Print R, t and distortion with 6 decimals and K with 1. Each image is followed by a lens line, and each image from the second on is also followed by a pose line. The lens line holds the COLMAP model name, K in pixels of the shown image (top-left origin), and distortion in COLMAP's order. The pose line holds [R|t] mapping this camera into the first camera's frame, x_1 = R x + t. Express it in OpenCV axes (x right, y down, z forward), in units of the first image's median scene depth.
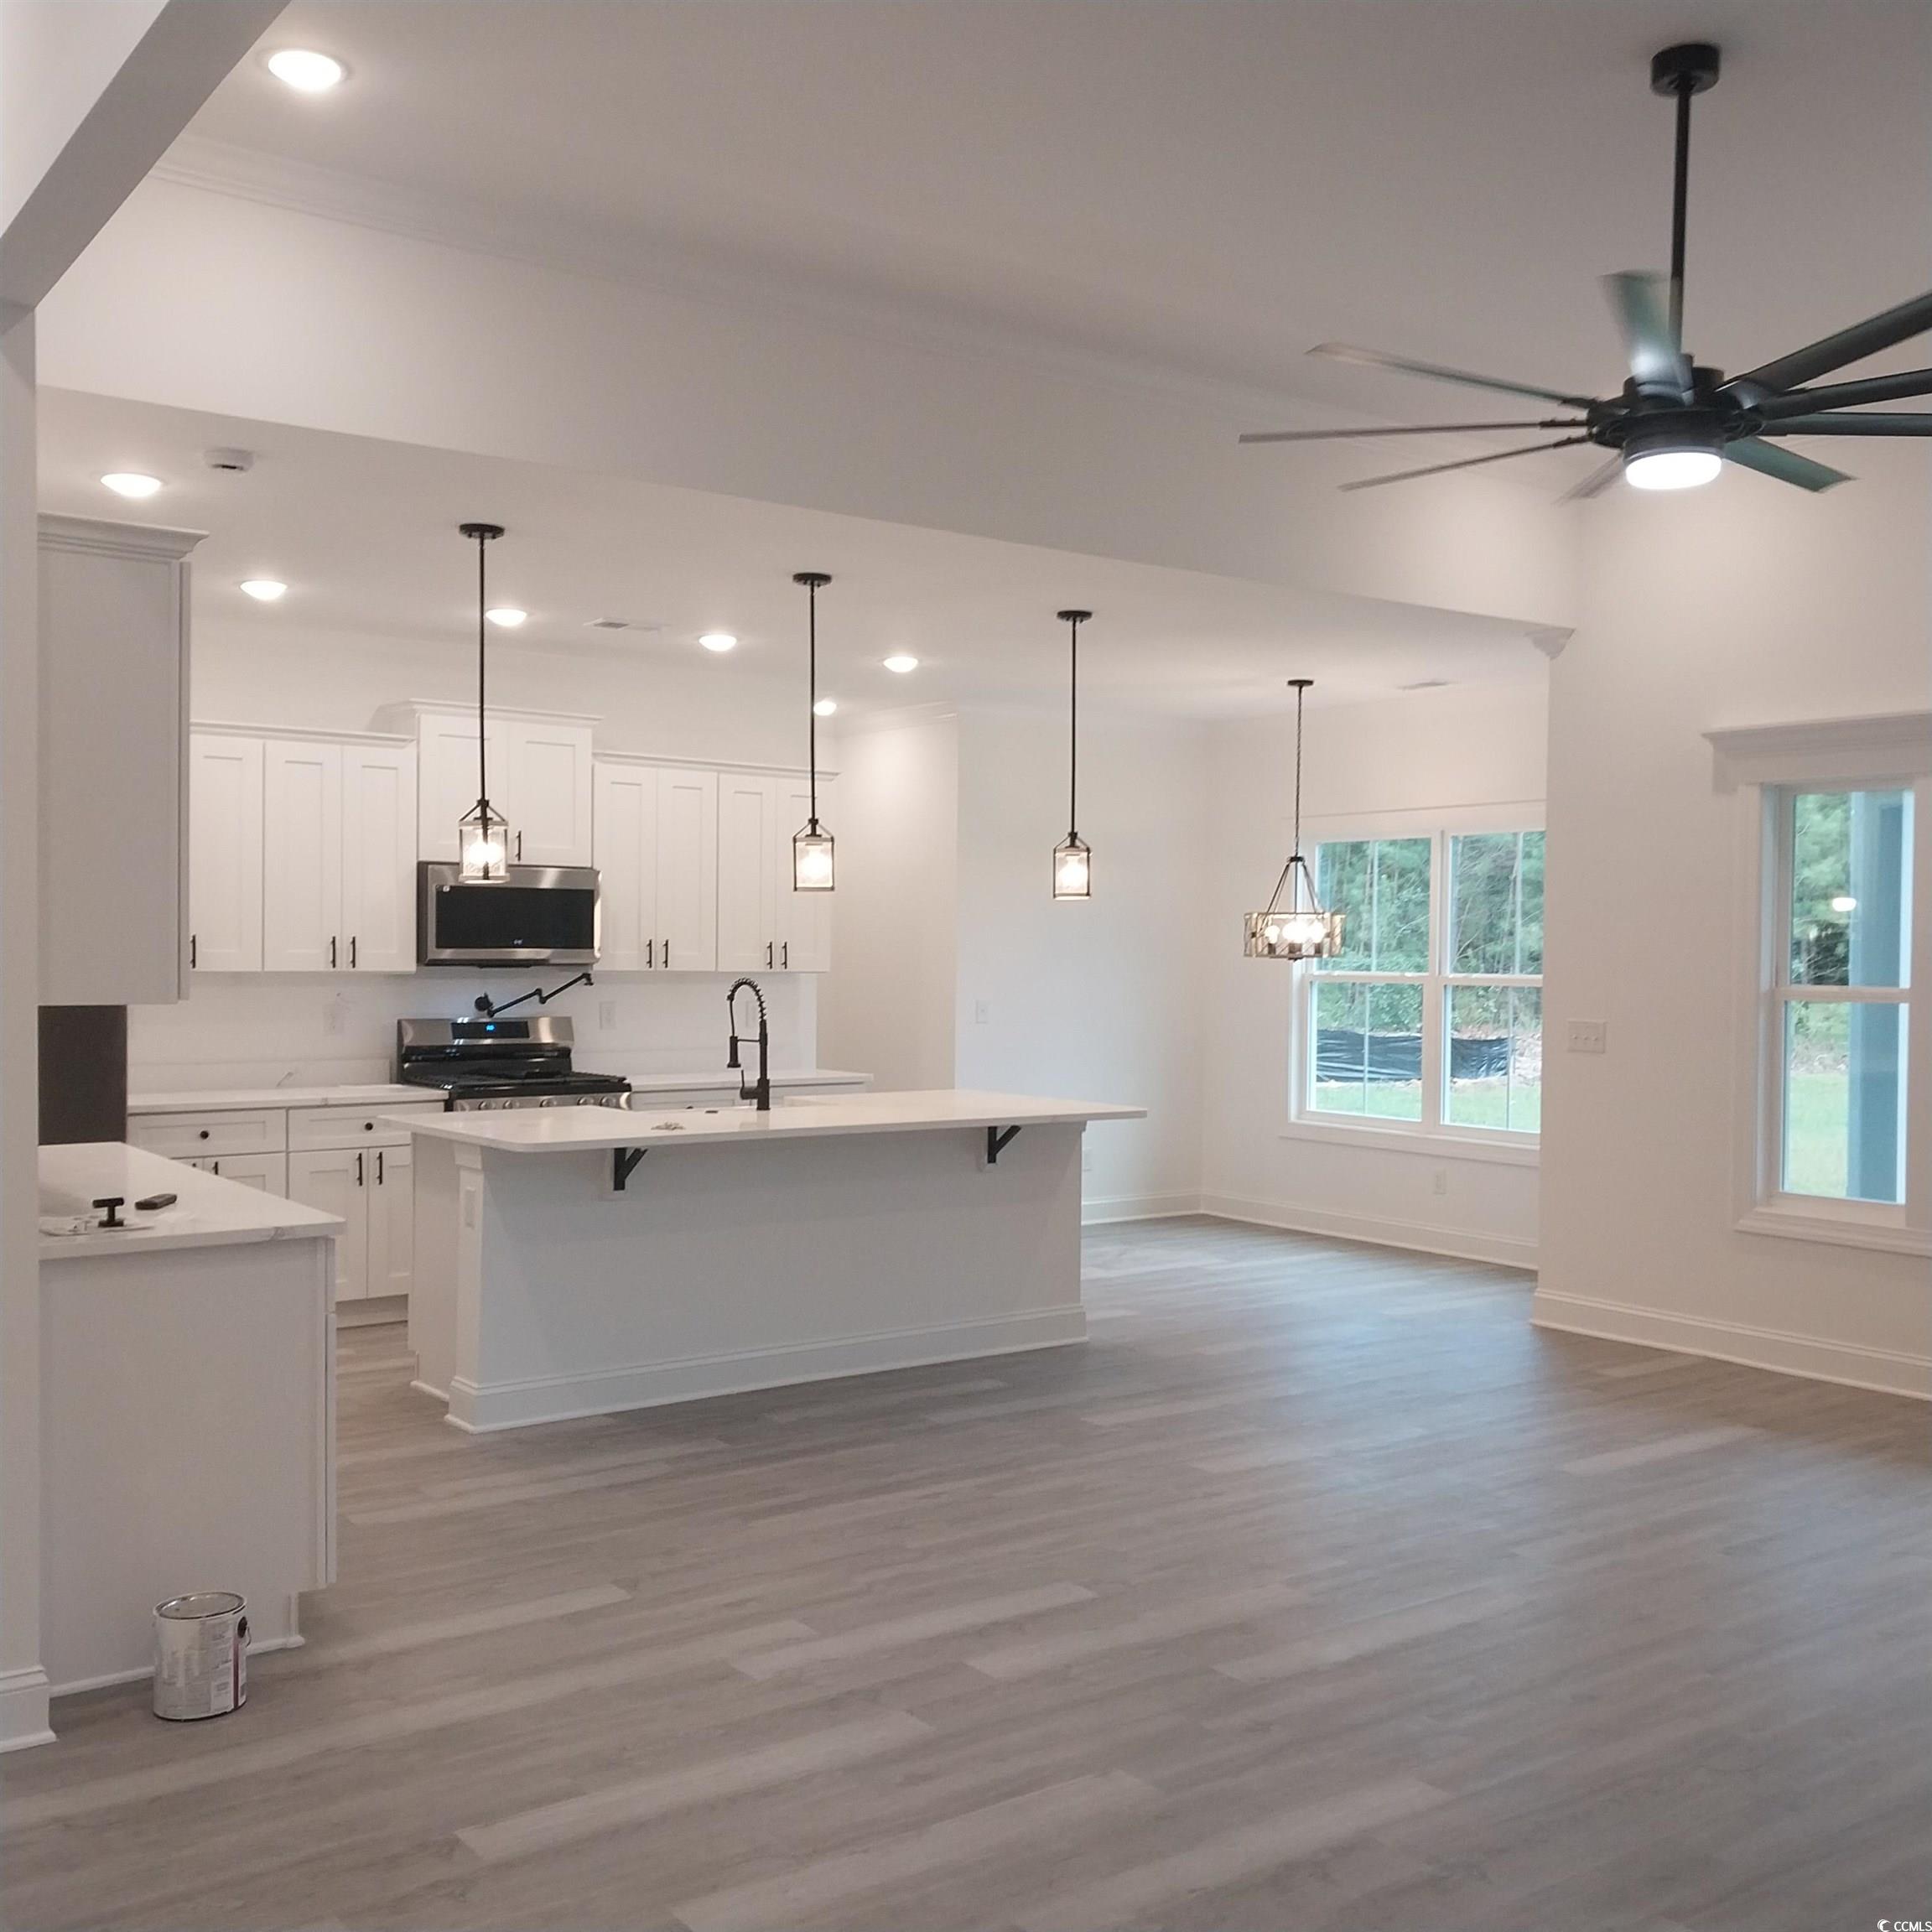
lens RADIAL K [[2021.9, 0, 957.4], [0, 2021.9, 970.2], [0, 0, 1]] dist [0.017761, 0.000000]
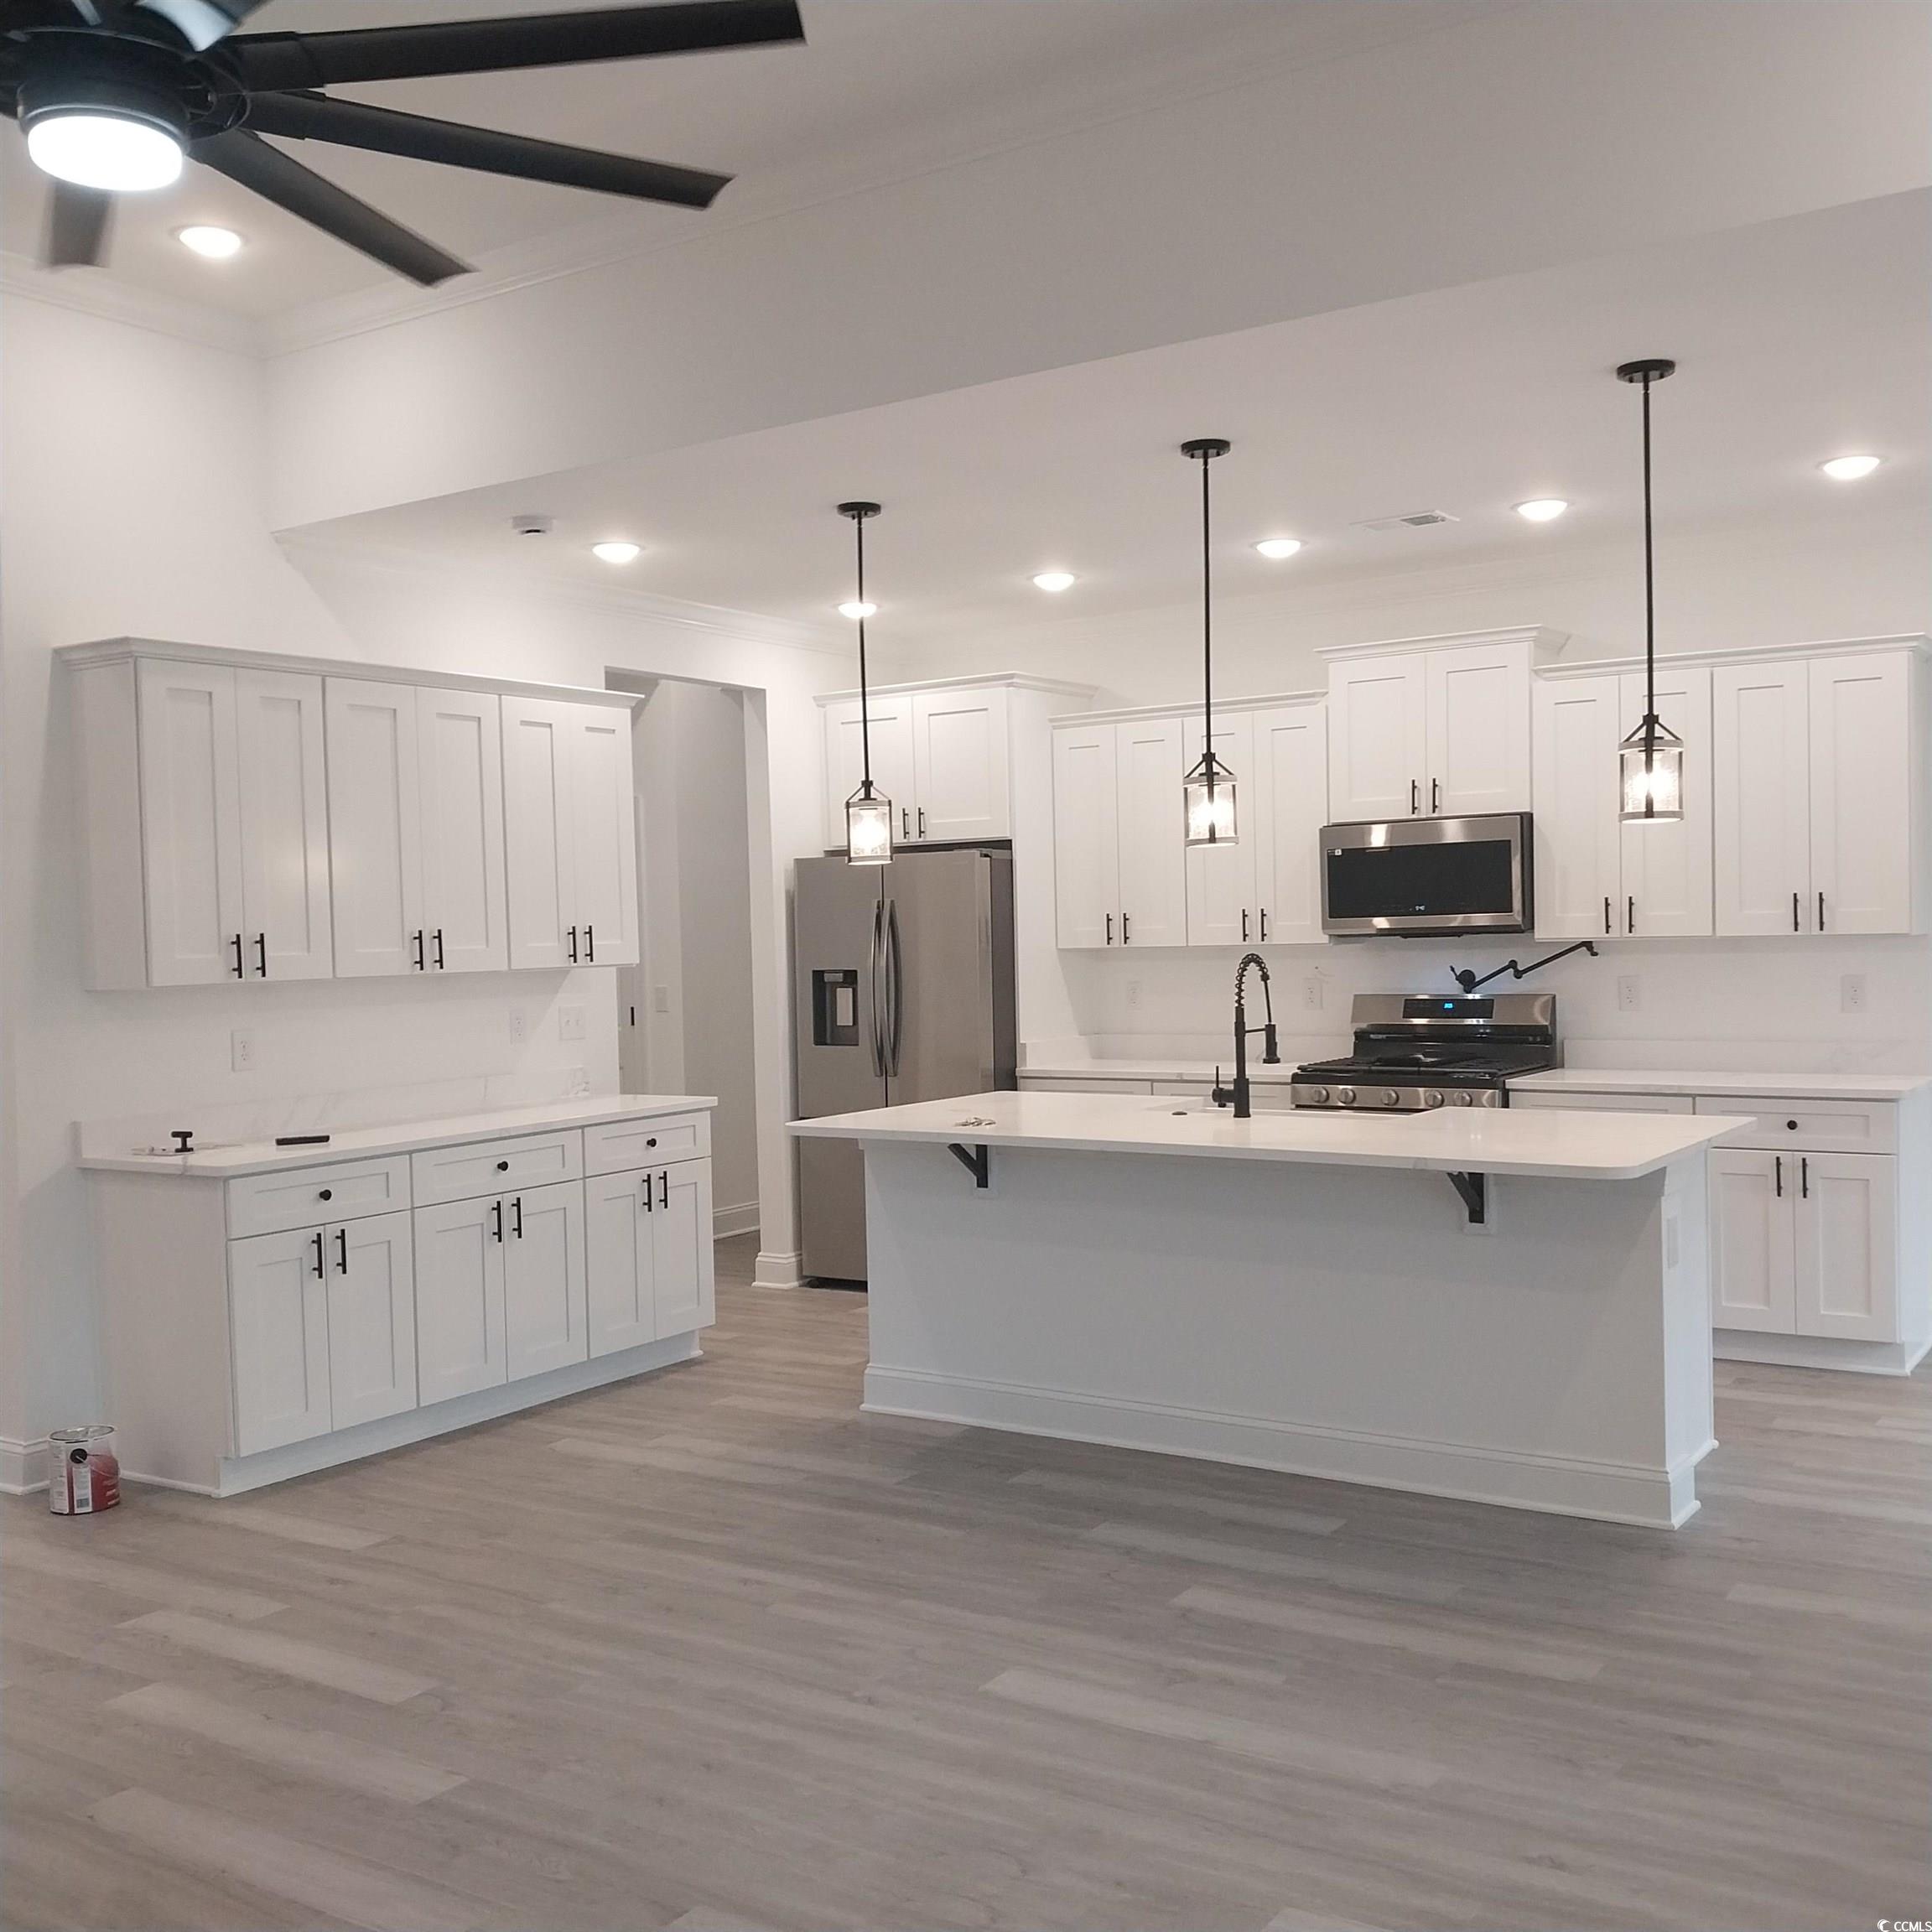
lens RADIAL K [[2021.9, 0, 966.9], [0, 2021.9, 960.6], [0, 0, 1]] dist [0.017761, 0.000000]
pose [[0.342061, 0.011914, -0.939602, 0.770925], [0.018546, 0.999639, 0.019427, -0.014396], [0.939495, -0.024071, 0.341716, 0.760209]]
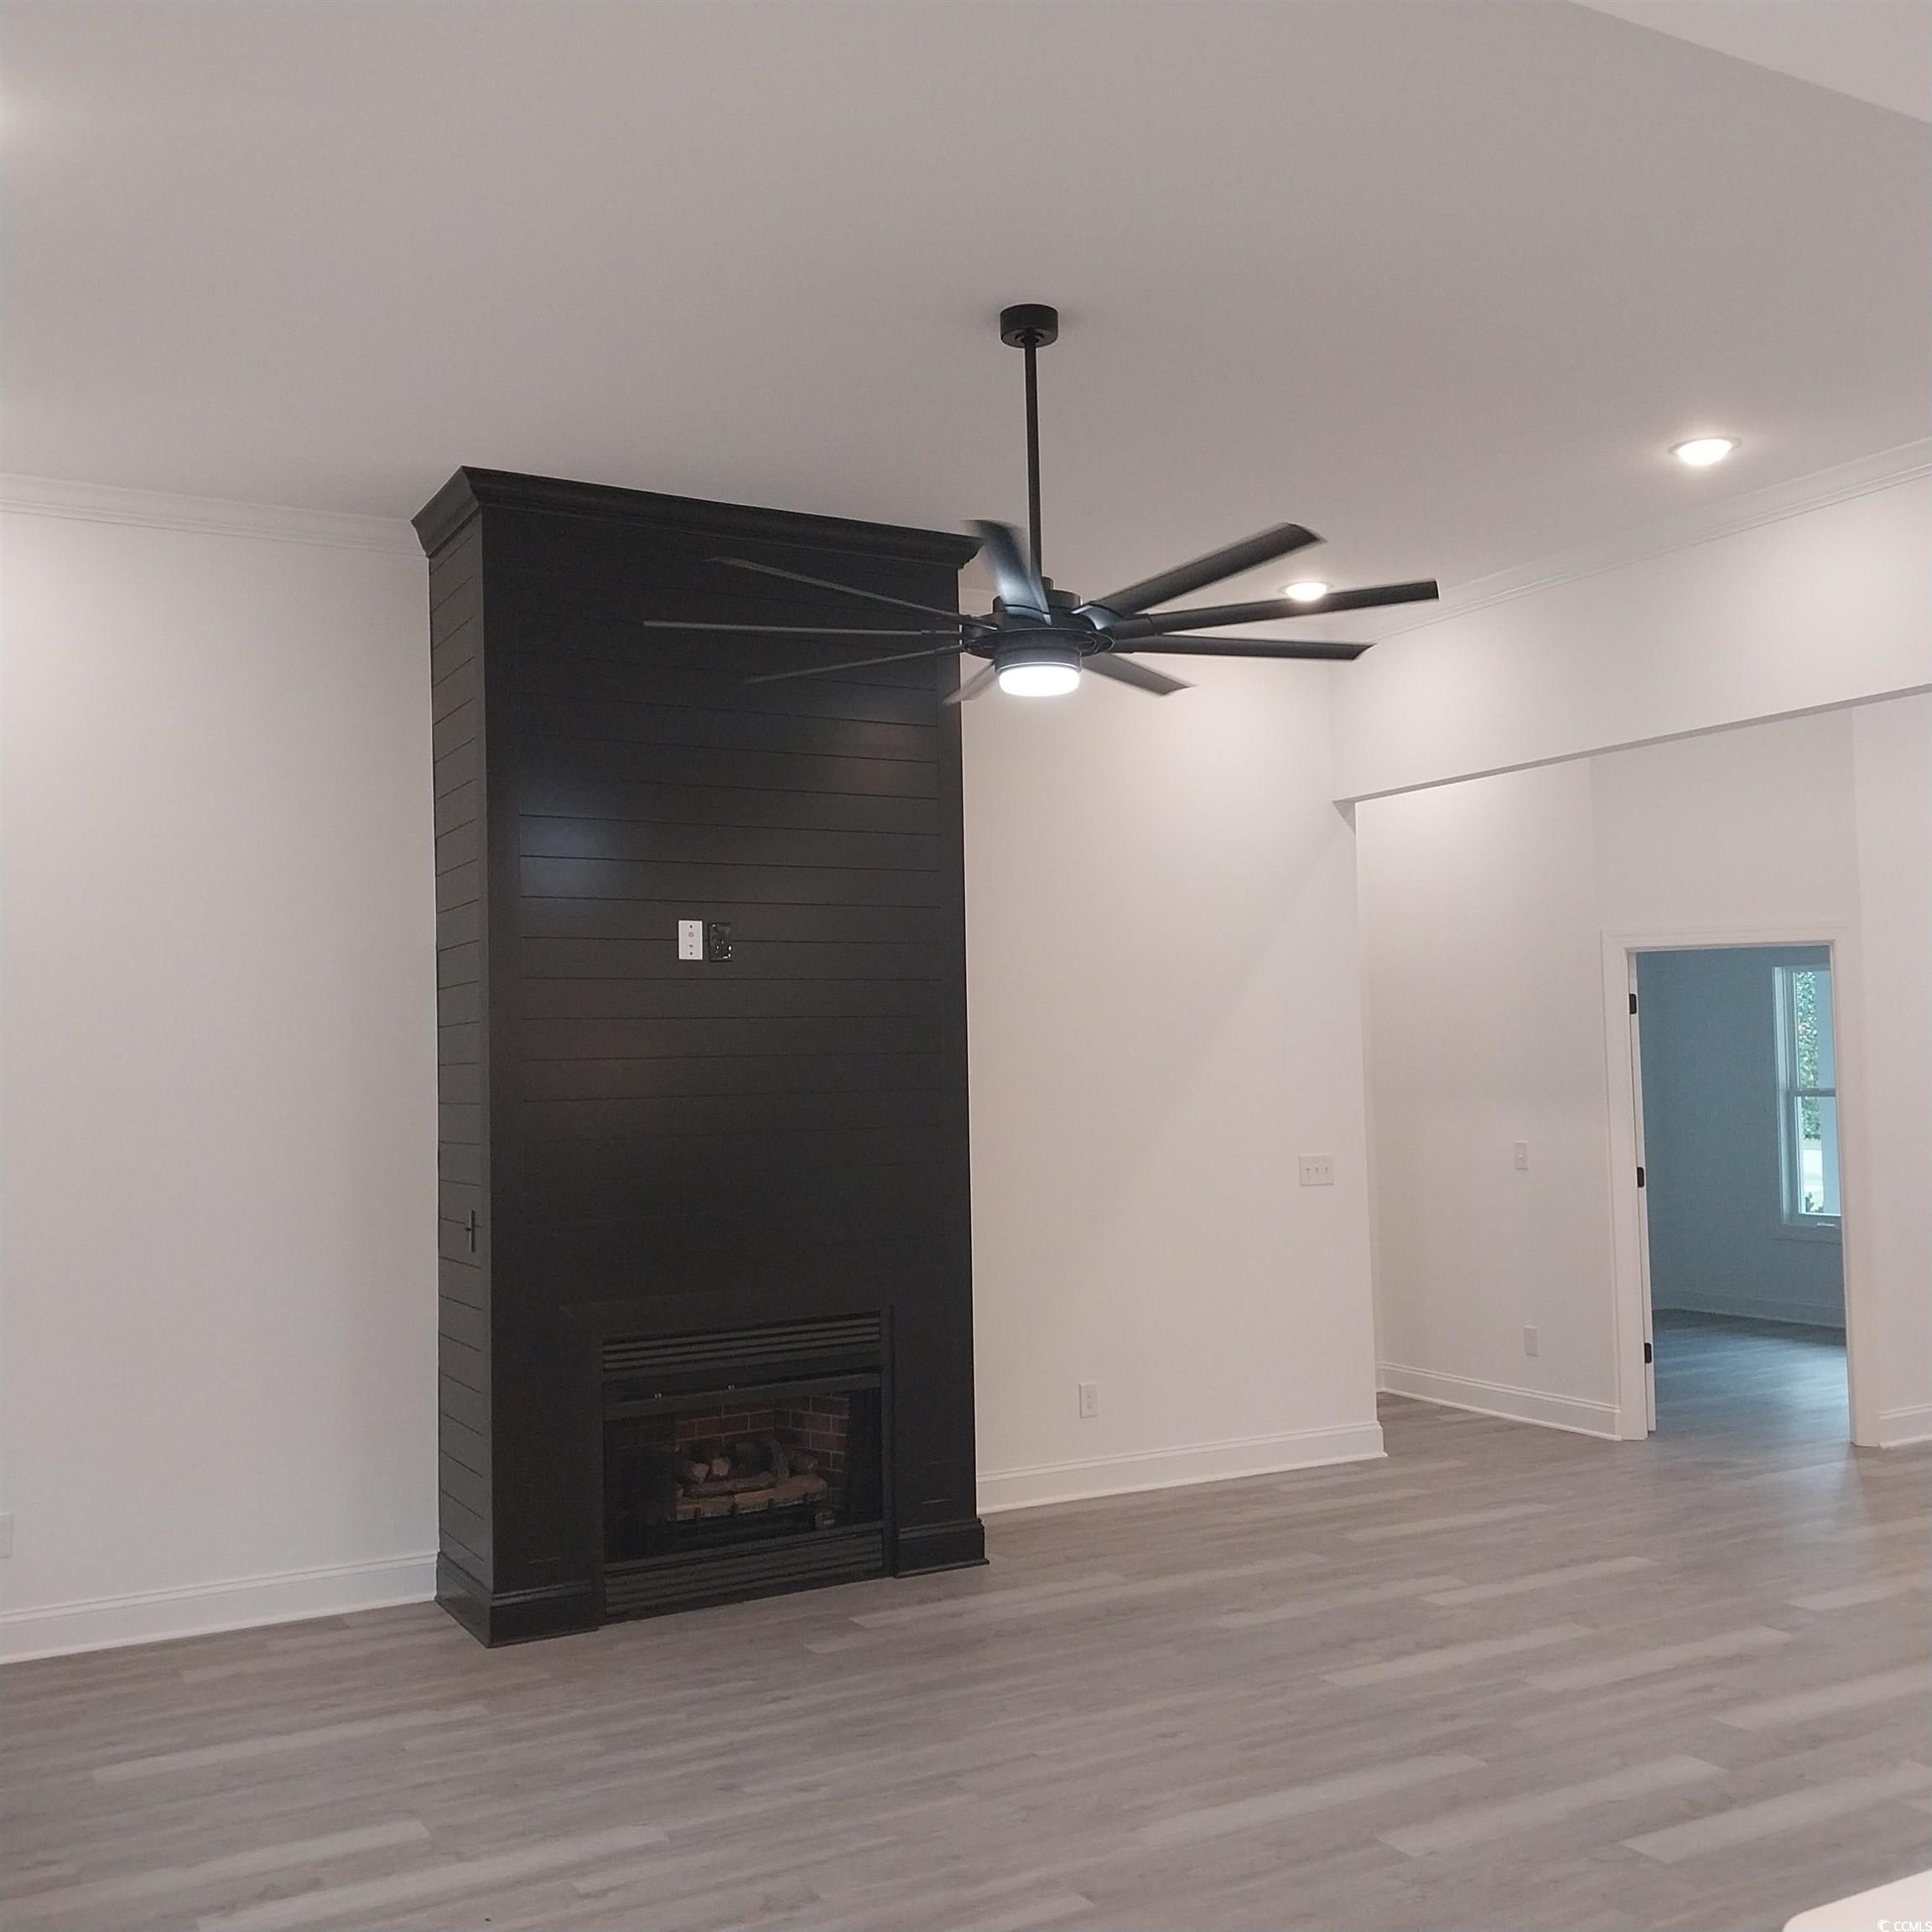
lens RADIAL K [[2021.9, 0, 977.8], [0, 2021.9, 967.0], [0, 0, 1]] dist [0.017761, 0.000000]
pose [[-0.993114, 0.023346, 0.114806, 0.190557], [0.018044, 0.998731, -0.047011, -0.026741], [-0.115758, -0.044616, -0.992275, 1.549477]]
